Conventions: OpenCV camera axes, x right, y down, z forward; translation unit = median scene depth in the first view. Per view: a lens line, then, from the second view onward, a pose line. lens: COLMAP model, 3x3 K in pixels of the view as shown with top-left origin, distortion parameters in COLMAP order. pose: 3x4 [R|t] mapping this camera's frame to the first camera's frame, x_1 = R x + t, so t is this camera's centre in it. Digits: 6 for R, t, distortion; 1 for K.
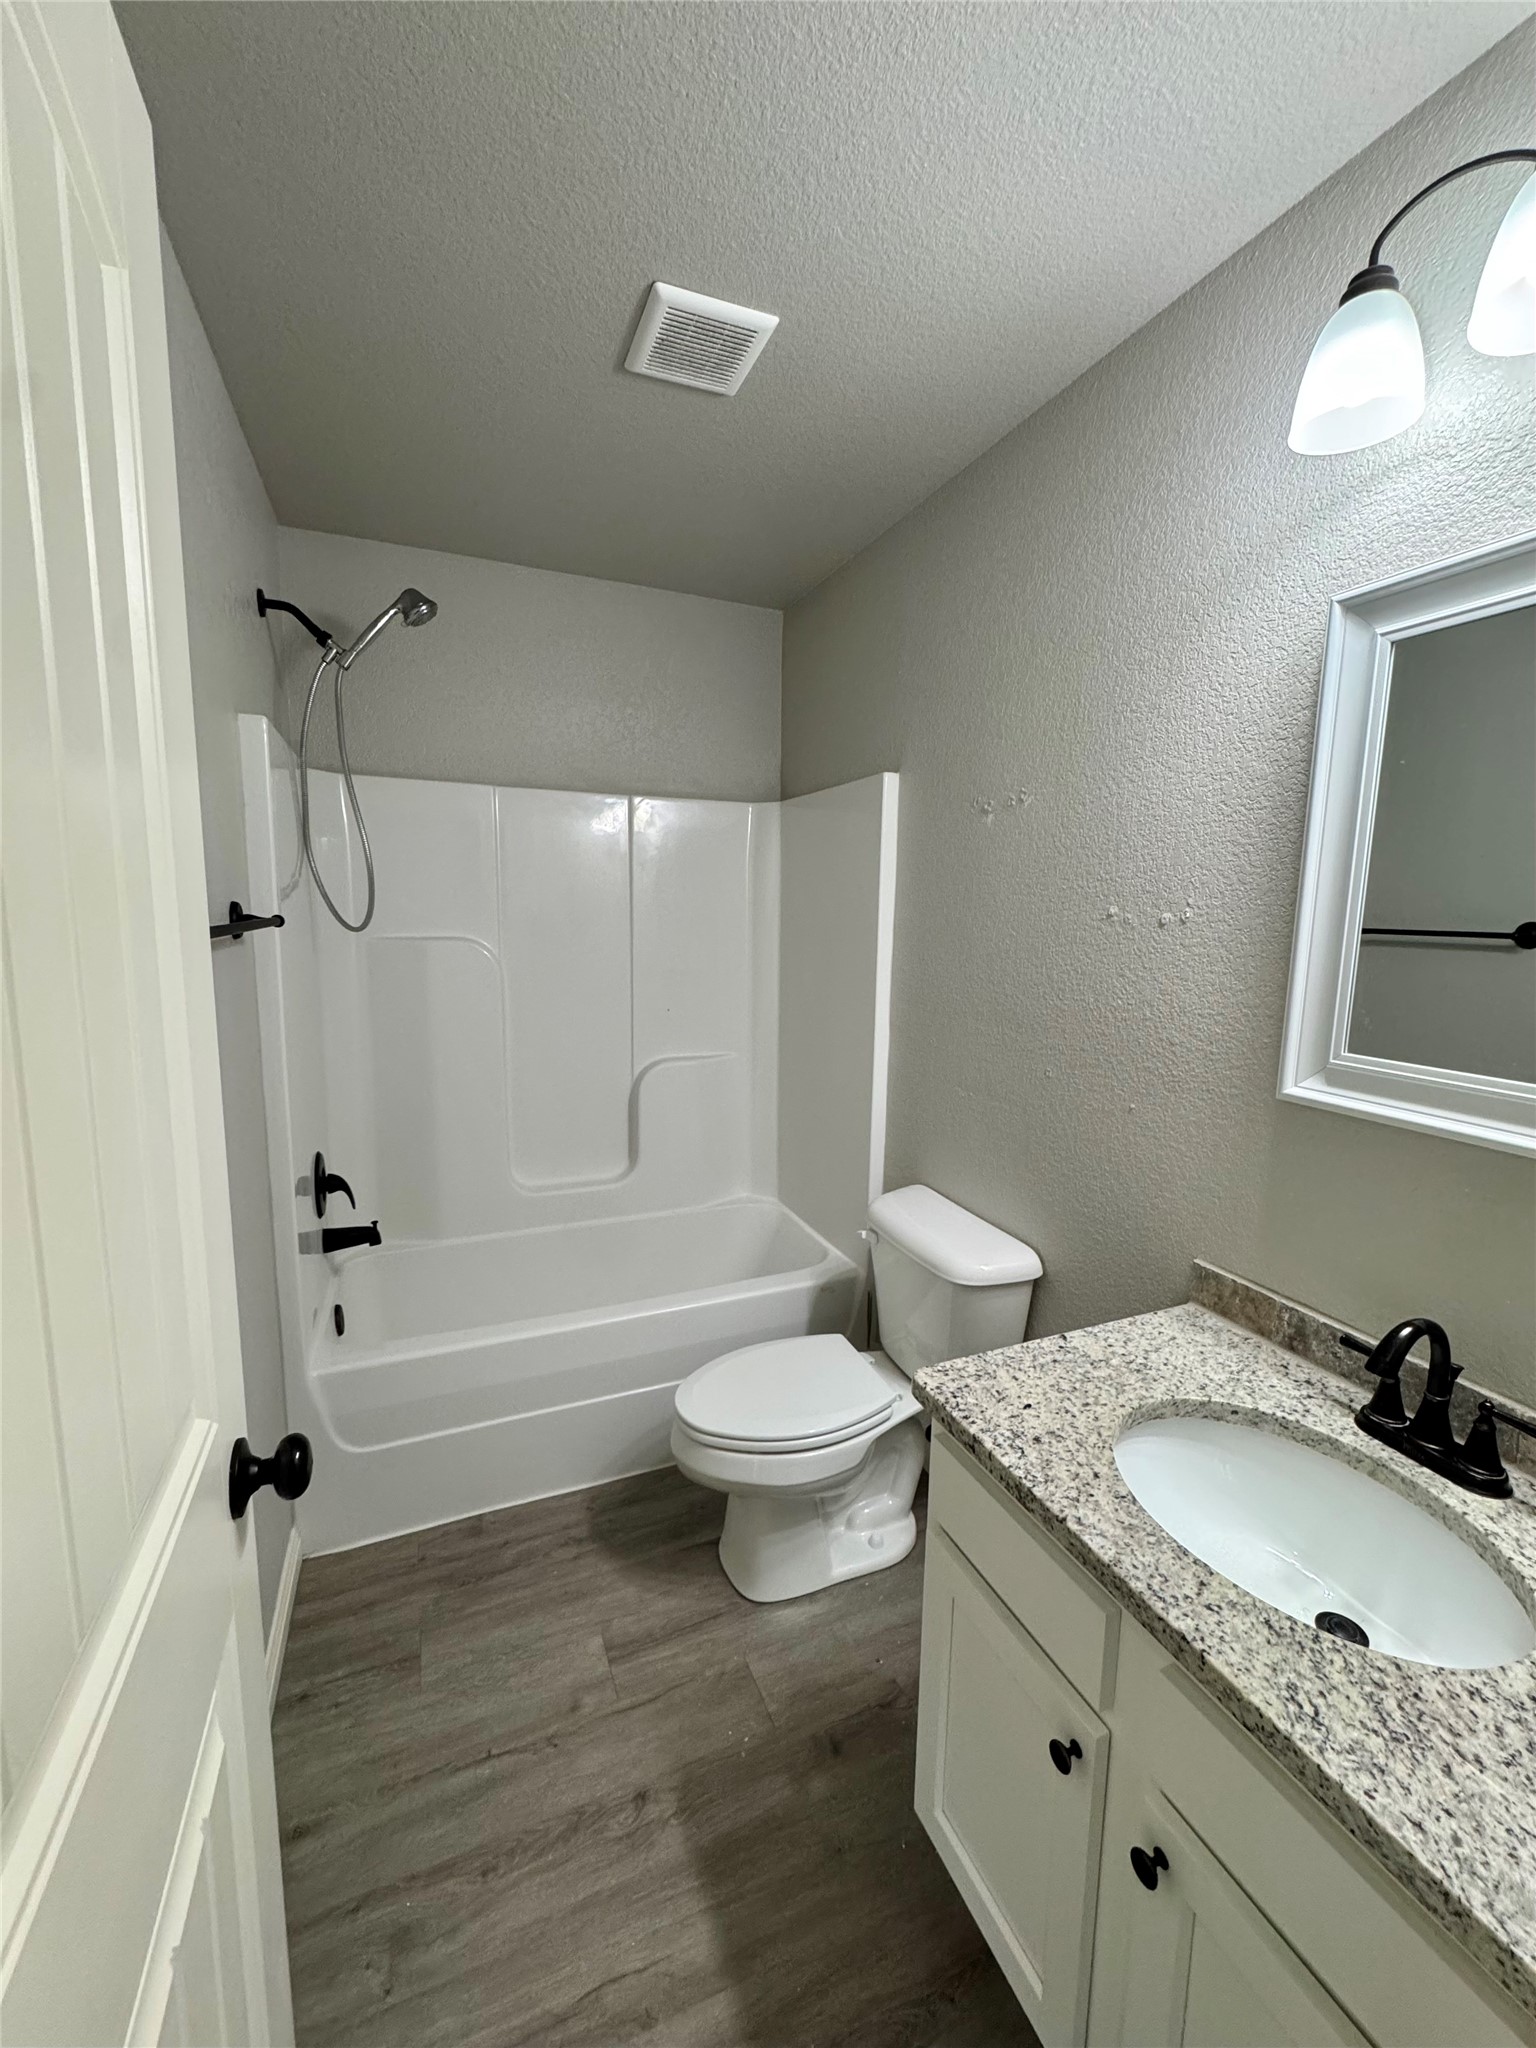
lens RADIAL K [[820.5, 0, 752.7], [0, 820.5, 1018.0], [0, 0, 1]] dist [-0.001192, -0.000109]
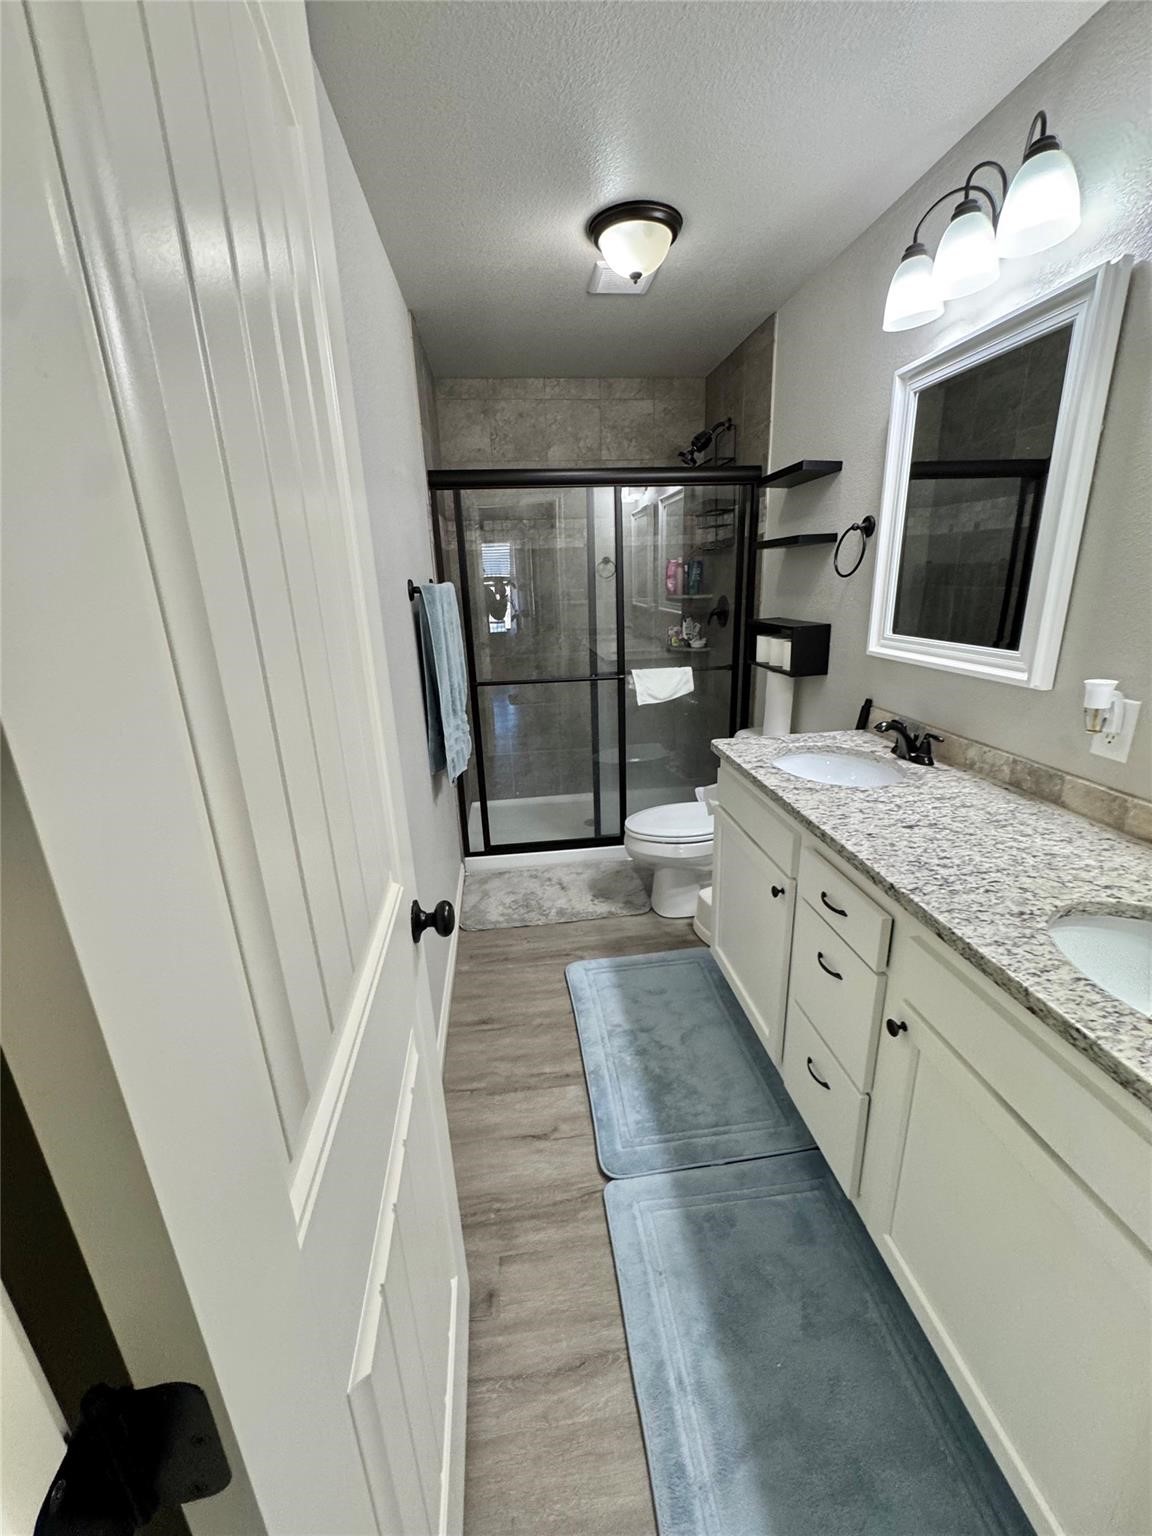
lens RADIAL K [[615.4, 0, 580.3], [0, 615.4, 762.4], [0, 0, 1]] dist [-0.001192, -0.000109]
pose [[0.968283, 0.023214, -0.248776, 0.174107], [0.016584, 0.987508, 0.156696, 0.132210], [0.249306, -0.155851, 0.955802, -0.619945]]
